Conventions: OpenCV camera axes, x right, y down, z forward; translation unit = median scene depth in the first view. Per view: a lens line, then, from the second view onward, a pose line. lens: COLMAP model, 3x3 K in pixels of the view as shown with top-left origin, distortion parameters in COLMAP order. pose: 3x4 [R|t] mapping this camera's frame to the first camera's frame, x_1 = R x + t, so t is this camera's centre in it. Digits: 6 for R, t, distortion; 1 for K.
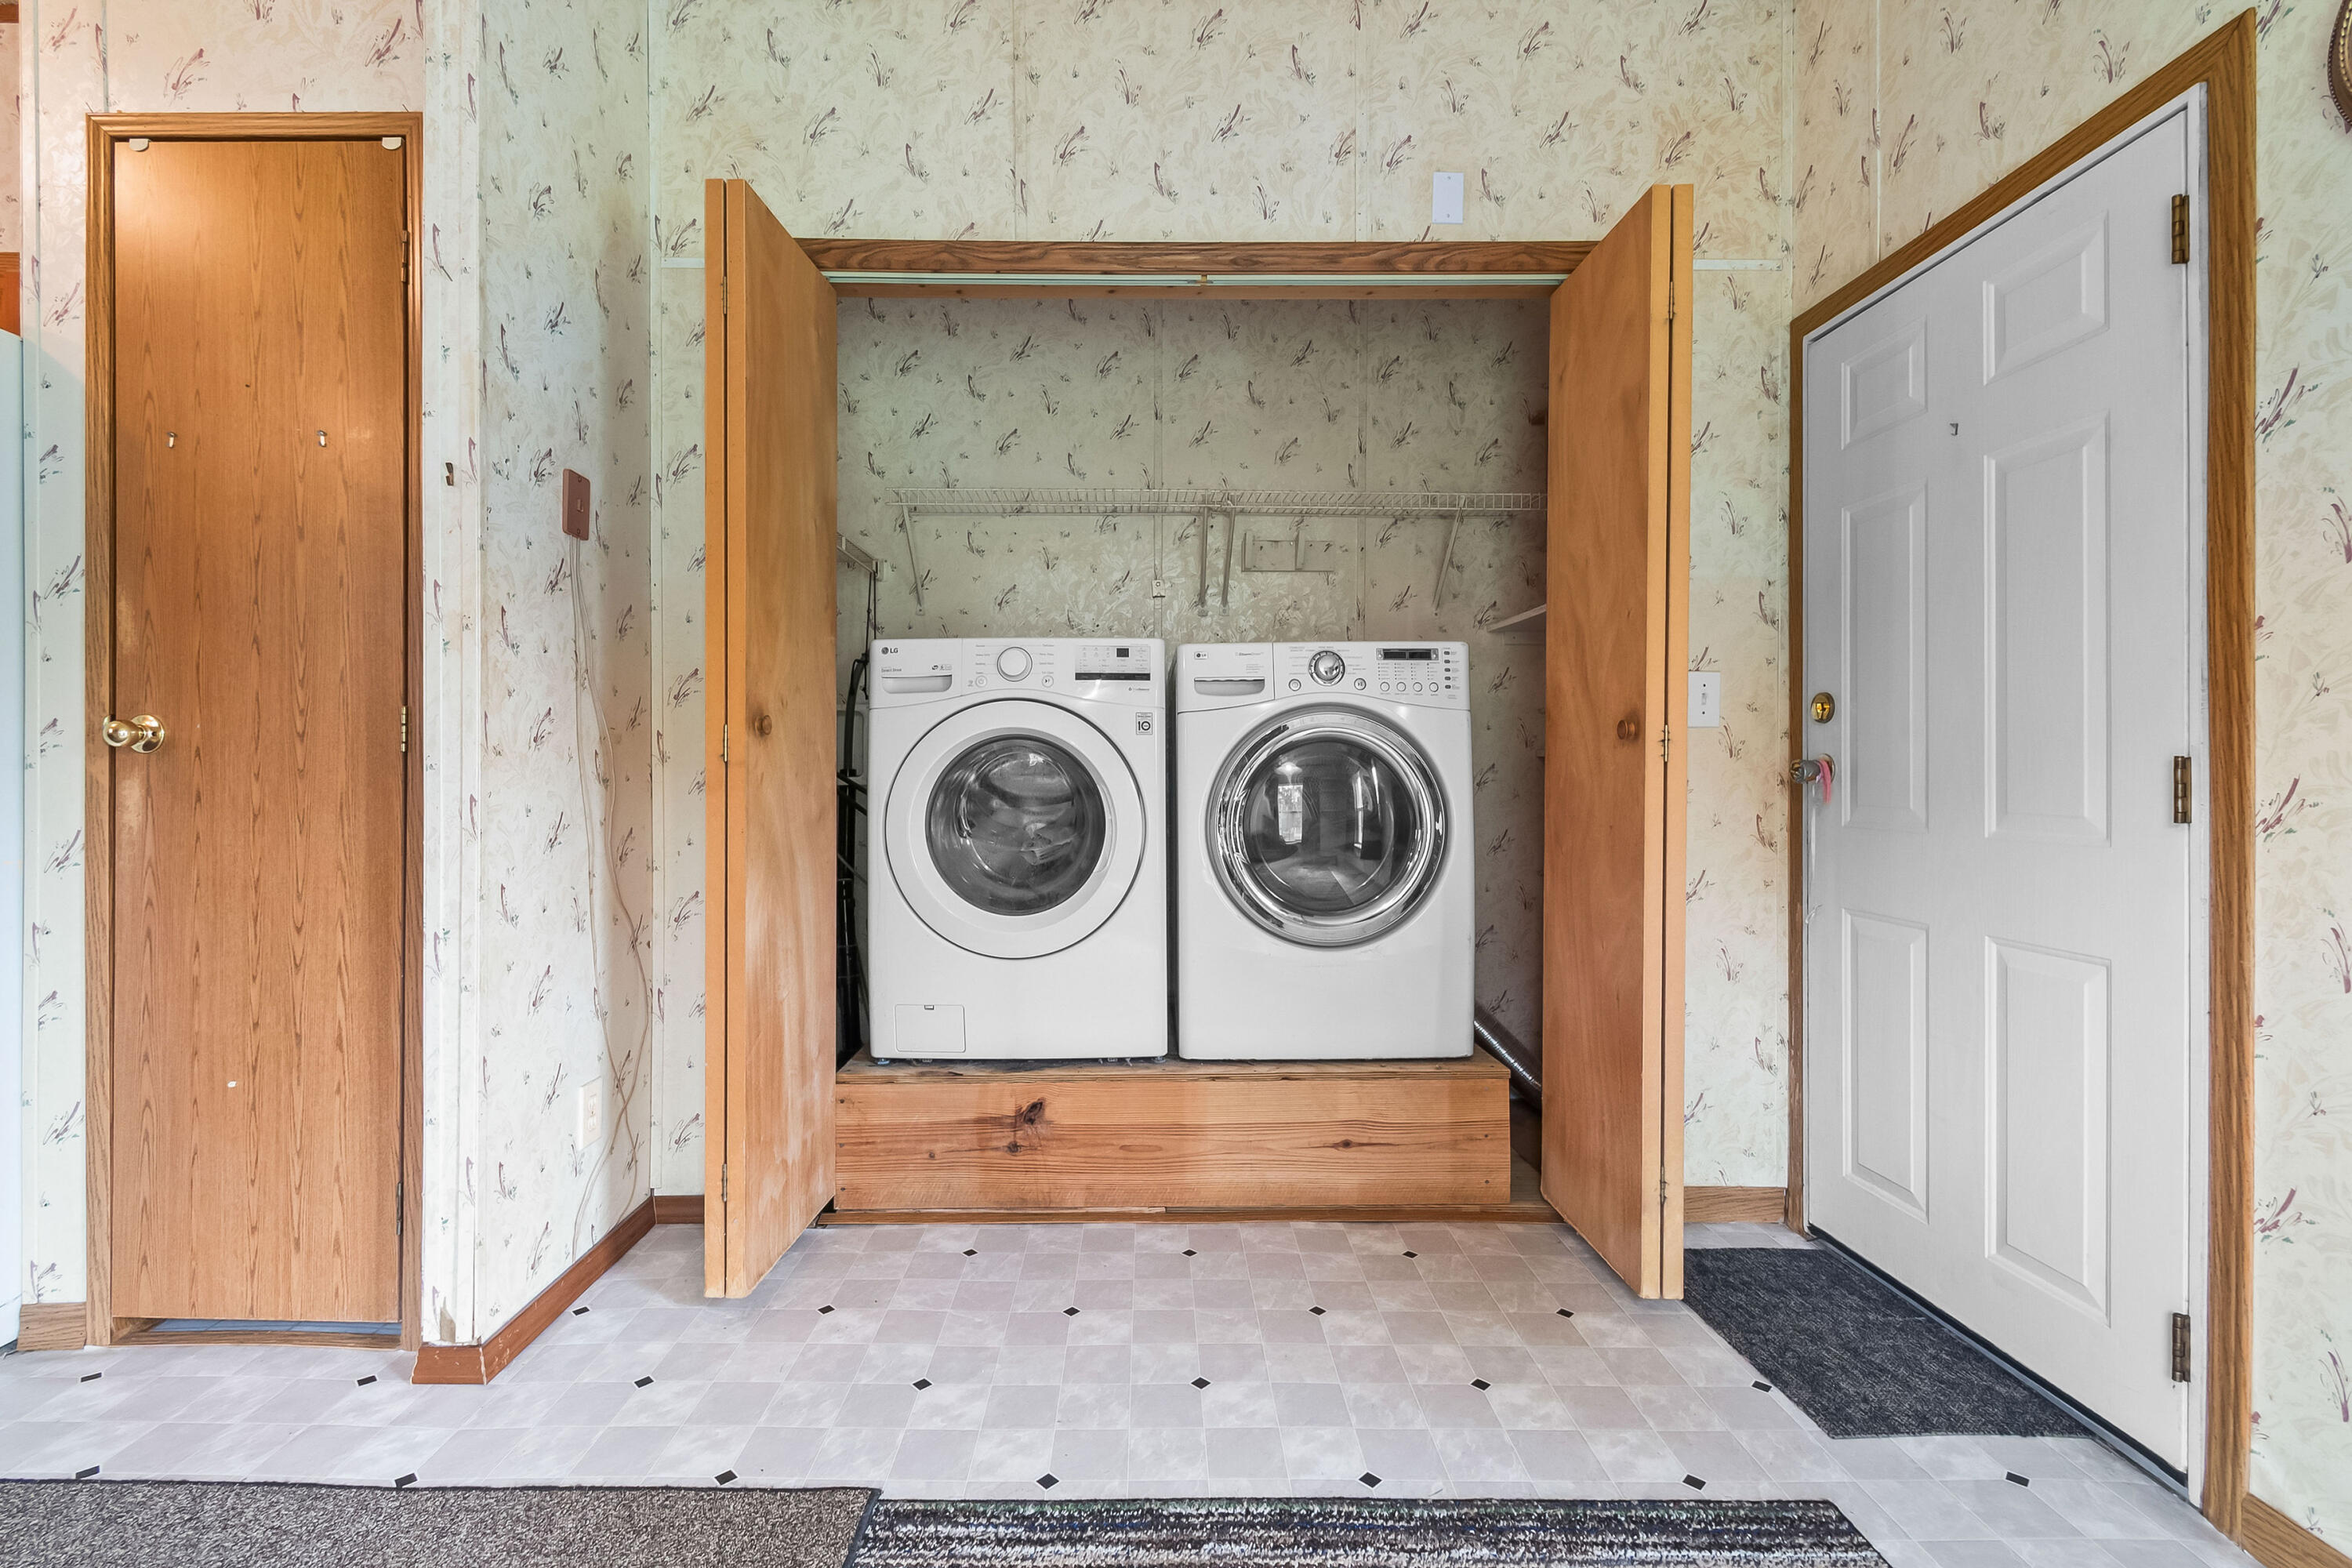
lens RADIAL K [[1066.3, 0, 1202.5], [0, 1066.3, 776.0], [0, 0, 1]] dist [-0.002624, -0.000930]
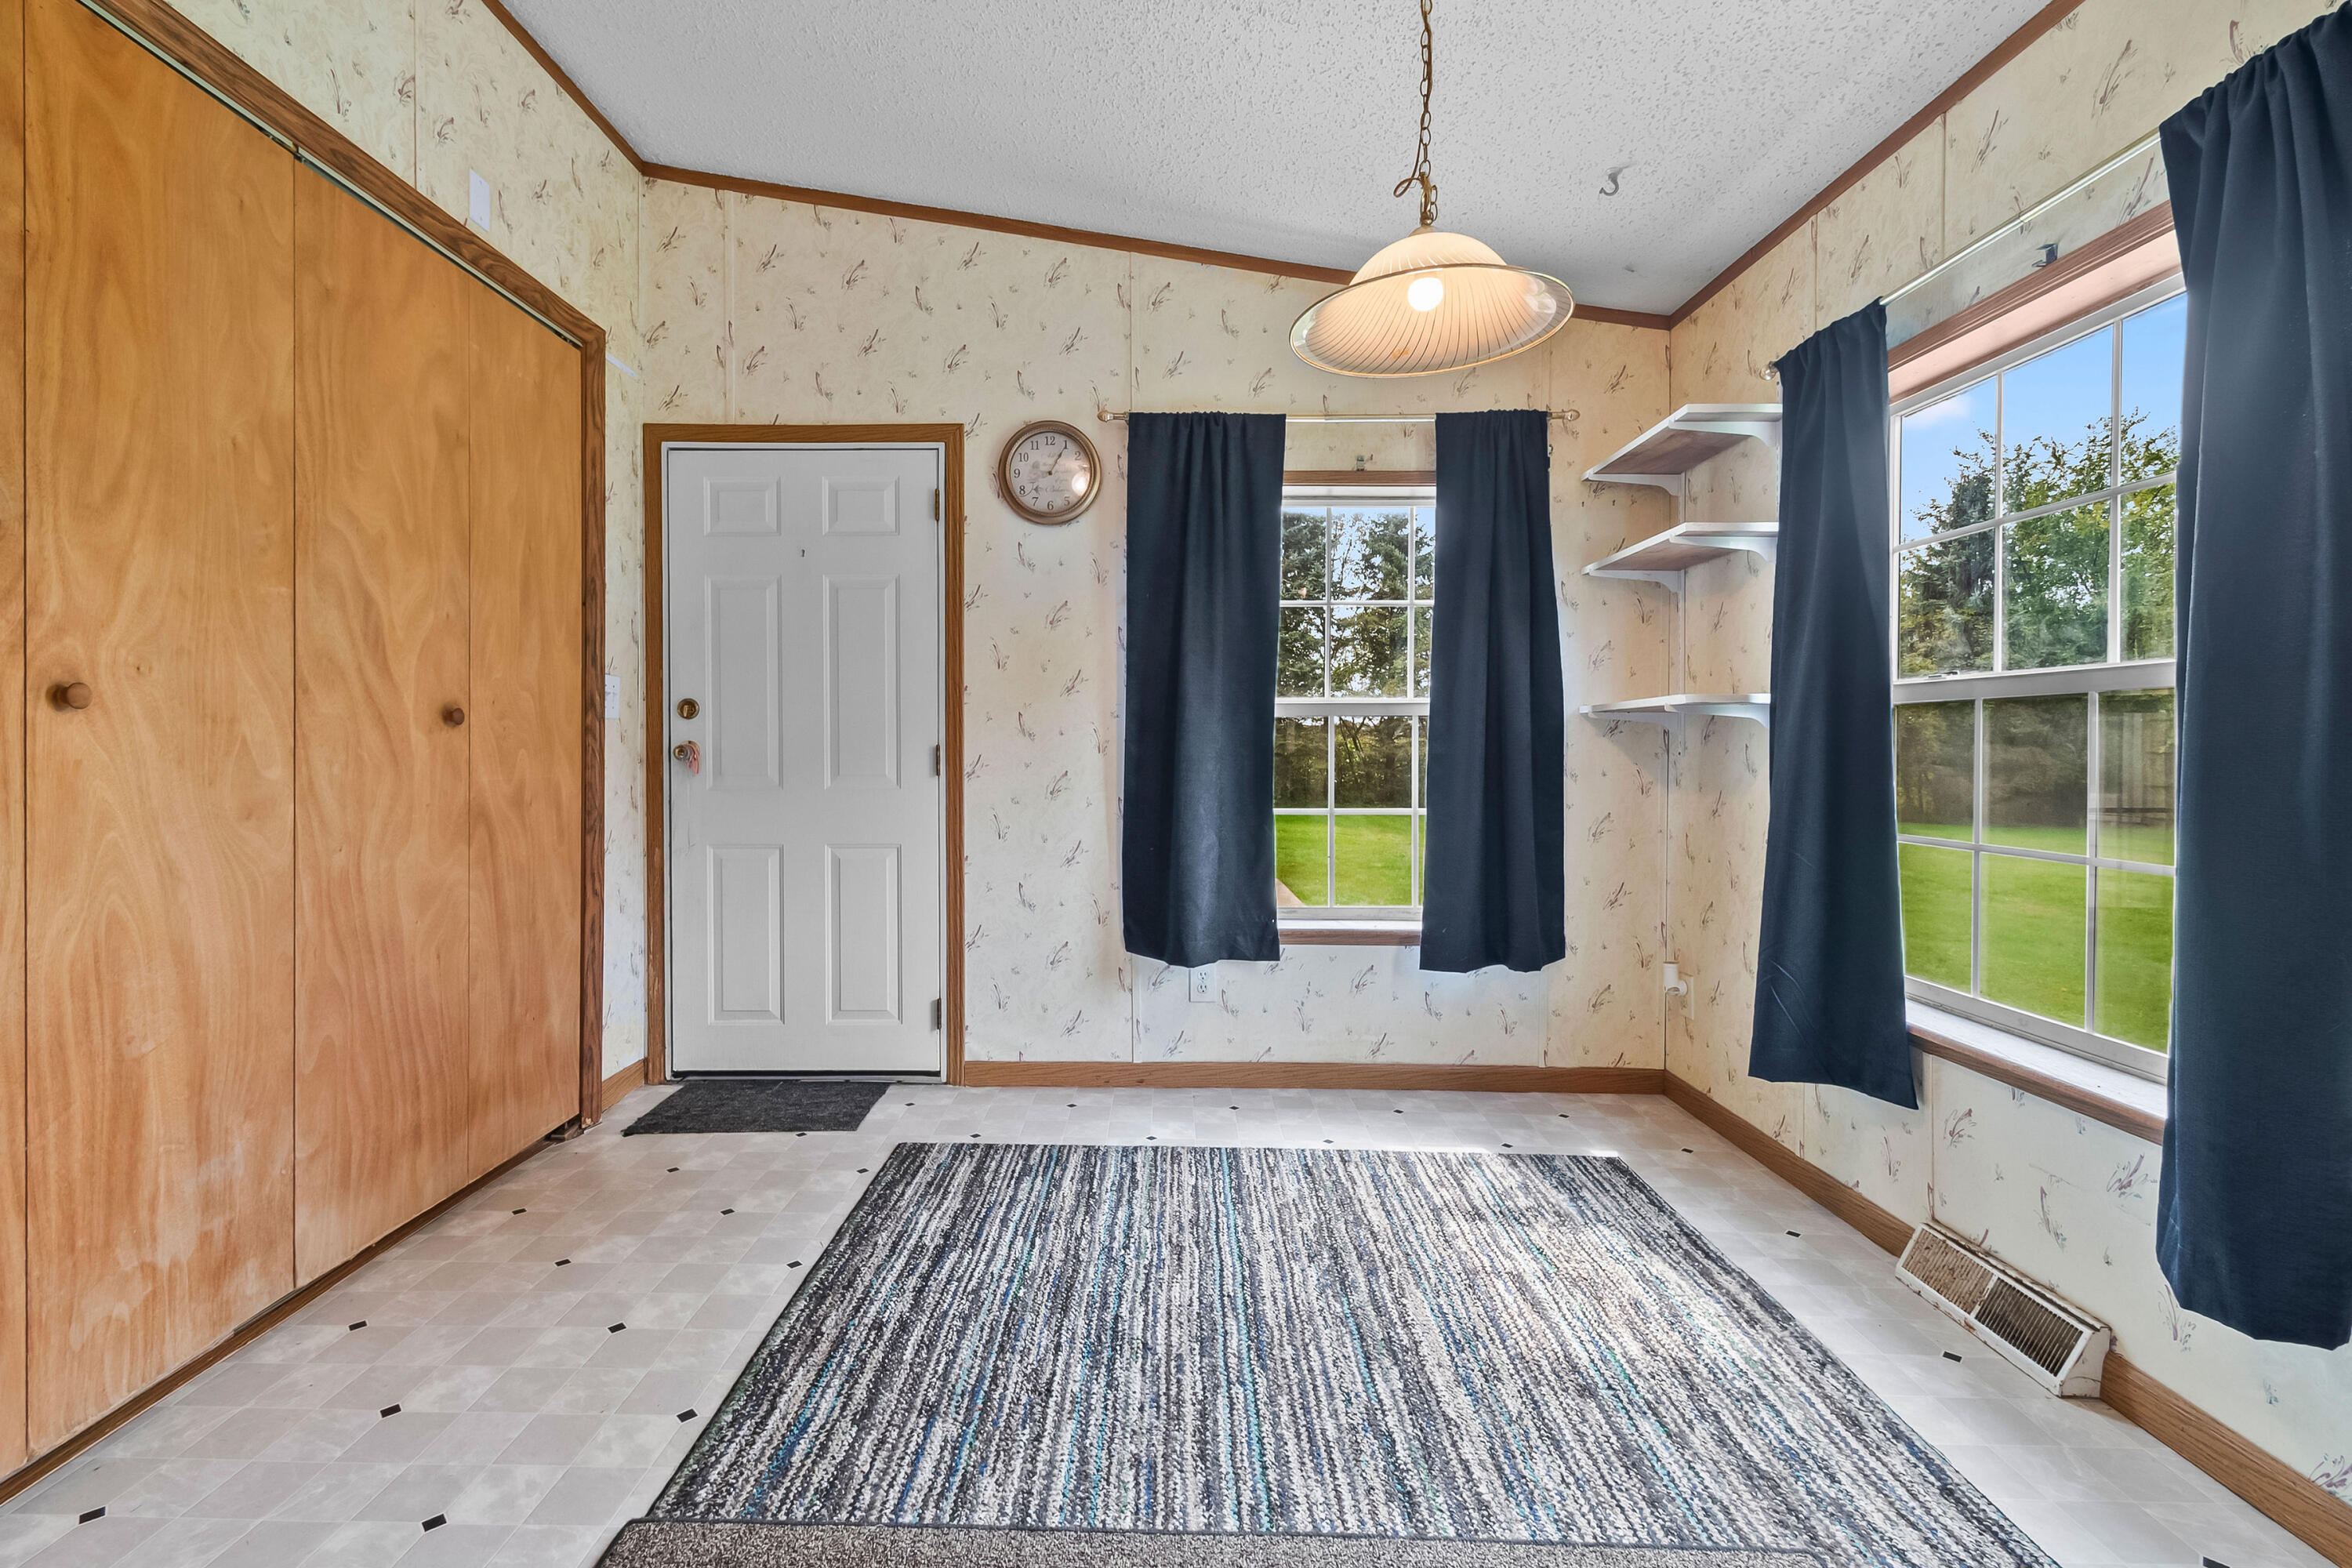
lens RADIAL K [[1064.2, 0, 1151.3], [0, 1064.2, 756.9], [0, 0, 1]] dist [-0.003367, -0.000212]
pose [[0.000389, -0.006948, 0.999976, -1.157257], [0.008212, 0.999942, 0.006945, -0.004790], [-0.999966, 0.008209, 0.000446, 0.501790]]
